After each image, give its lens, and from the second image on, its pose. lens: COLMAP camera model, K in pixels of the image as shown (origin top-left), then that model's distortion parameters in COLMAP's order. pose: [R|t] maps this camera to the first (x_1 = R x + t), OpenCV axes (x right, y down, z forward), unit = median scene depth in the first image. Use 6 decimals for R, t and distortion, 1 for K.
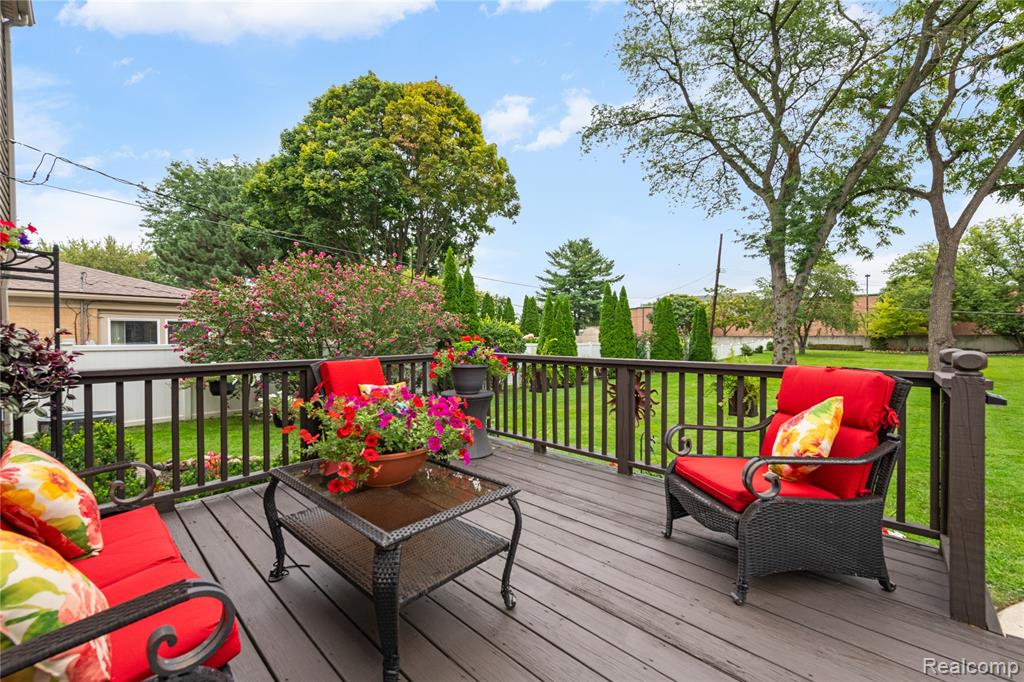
lens RADIAL K [[411.4, 0, 512.0], [0, 411.4, 341.0], [0, 0, 1]] dist [0.021629, -0.003972]
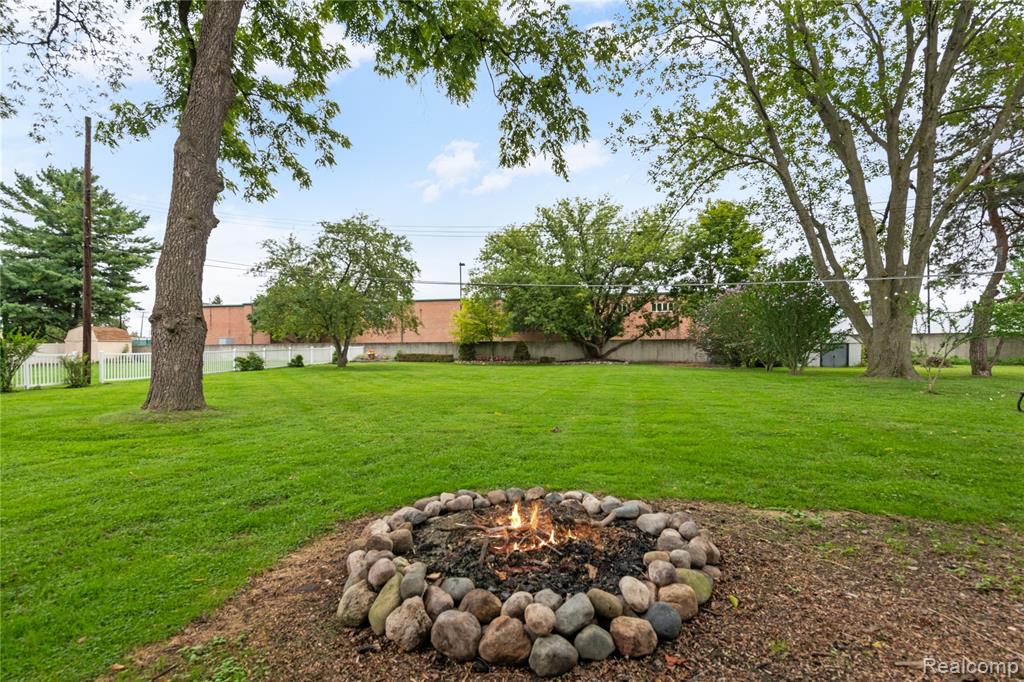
lens RADIAL K [[506.1, 0, 505.8], [0, 506.1, 341.8], [0, 0, 1]] dist [0.001505, 0.000171]
pose [[0.841070, 0.011130, 0.540812, 0.837673], [0.006823, 0.999490, -0.031181, 0.031078], [-0.540883, 0.029916, 0.840566, 0.360264]]
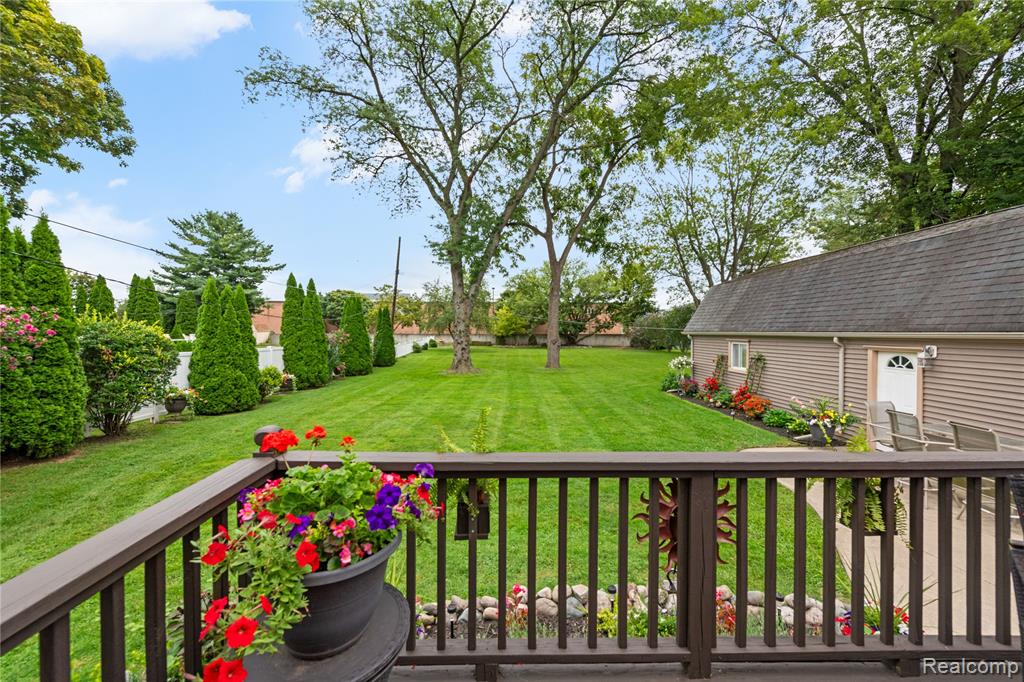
lens RADIAL K [[408.7, 0, 509.1], [0, 408.7, 341.4], [0, 0, 1]] dist [0.020211, -0.003352]
pose [[0.708880, -0.010573, 0.705250, -0.036607], [0.000873, 0.999900, 0.014113, -0.015567], [-0.705328, -0.009389, 0.708818, 0.110133]]
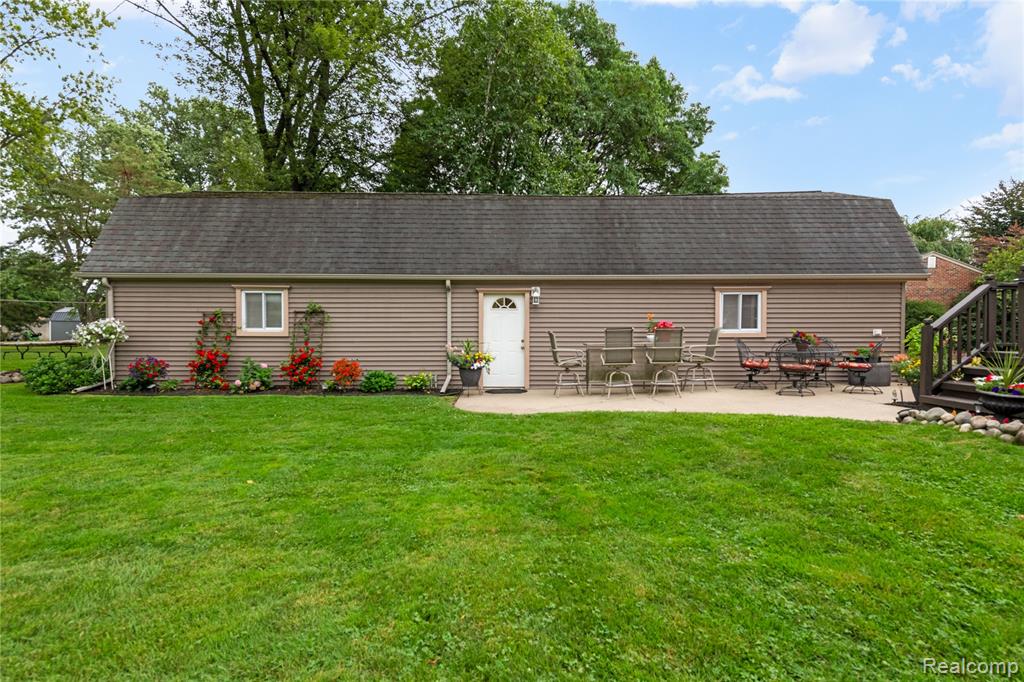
lens RADIAL K [[506.1, 0, 505.8], [0, 506.1, 341.8], [0, 0, 1]] dist [0.001505, 0.000171]
pose [[-0.700473, -0.015875, 0.713502, 0.092730], [0.006903, 0.999555, 0.029016, 0.027213], [-0.713645, 0.025250, -0.700052, 0.440257]]
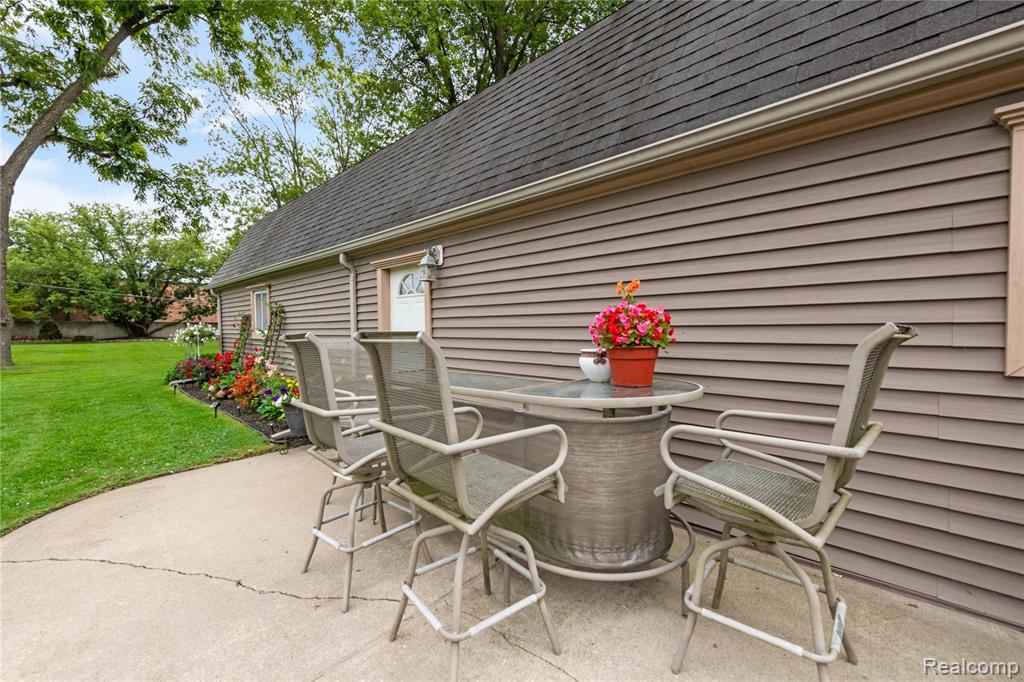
lens RADIAL K [[417.2, 0, 512.0], [0, 417.2, 341.0], [0, 0, 1]] dist [0.018776, -0.000389]
pose [[-0.012314, -0.023920, 0.999638, 0.211806], [0.011004, 0.999650, 0.024056, 0.029173], [-0.999864, 0.011296, -0.012046, 0.078243]]
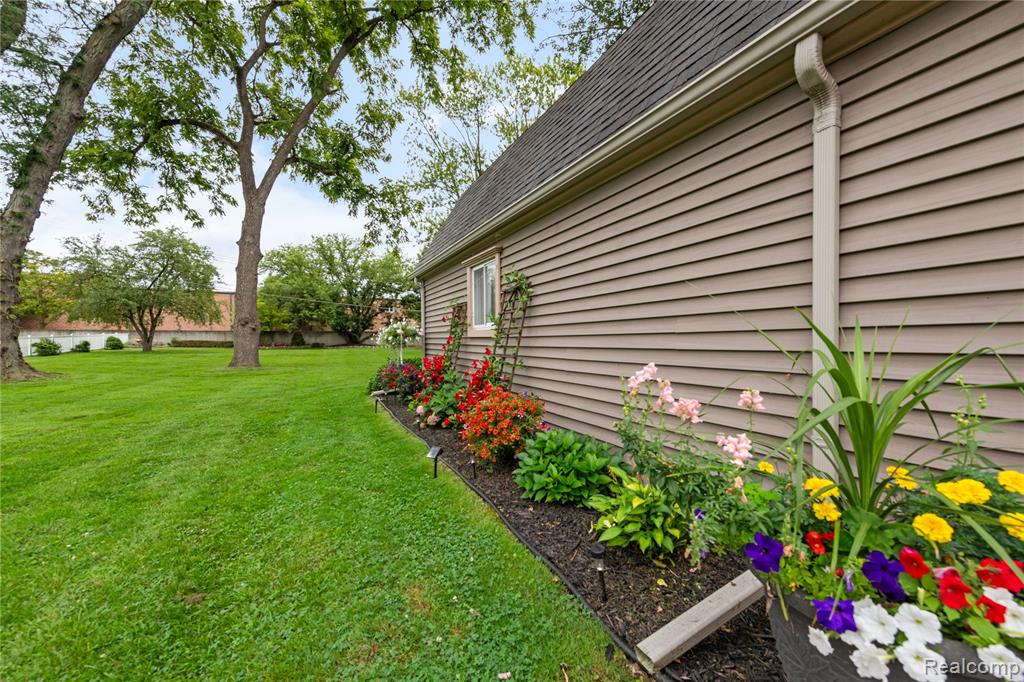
lens RADIAL K [[411.4, 0, 512.0], [0, 411.4, 341.0], [0, 0, 1]] dist [0.021629, -0.003972]
pose [[0.341803, 0.000702, 0.939772, 0.356922], [0.009181, 0.999950, -0.004086, 0.037078], [-0.939727, 0.010025, 0.341779, 0.190376]]
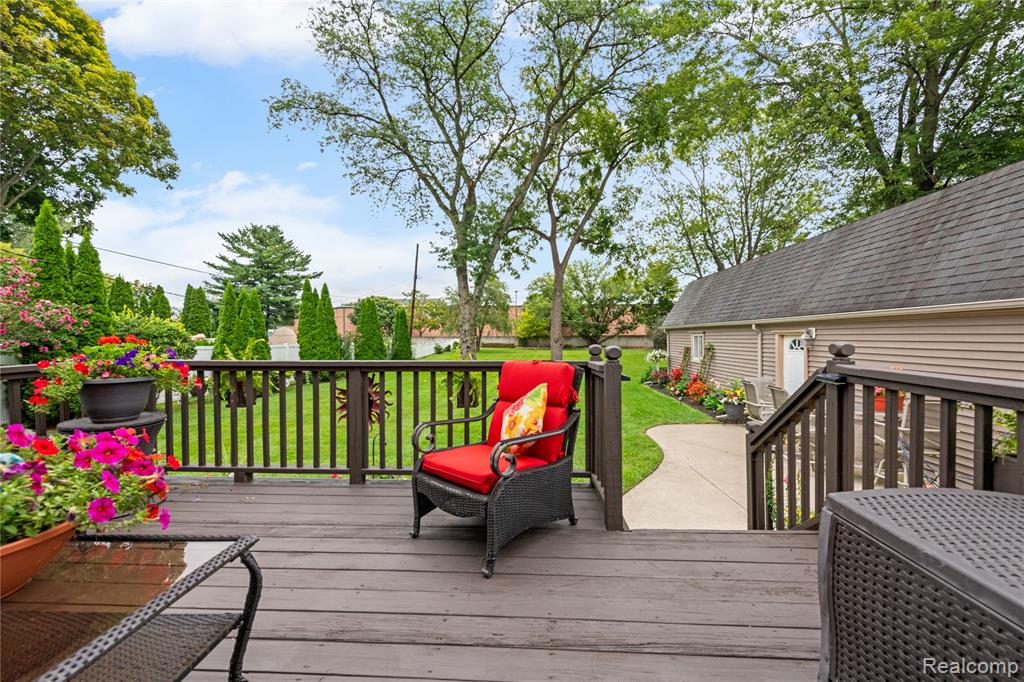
lens RADIAL K [[409.2, 0, 511.5], [0, 409.2, 342.7], [0, 0, 1]] dist [0.021840, -0.004166]
pose [[0.766454, -0.010478, 0.642214, -0.007277], [0.008824, 0.999944, 0.005784, 0.000021], [-0.642239, 0.001234, 0.766504, 0.007791]]
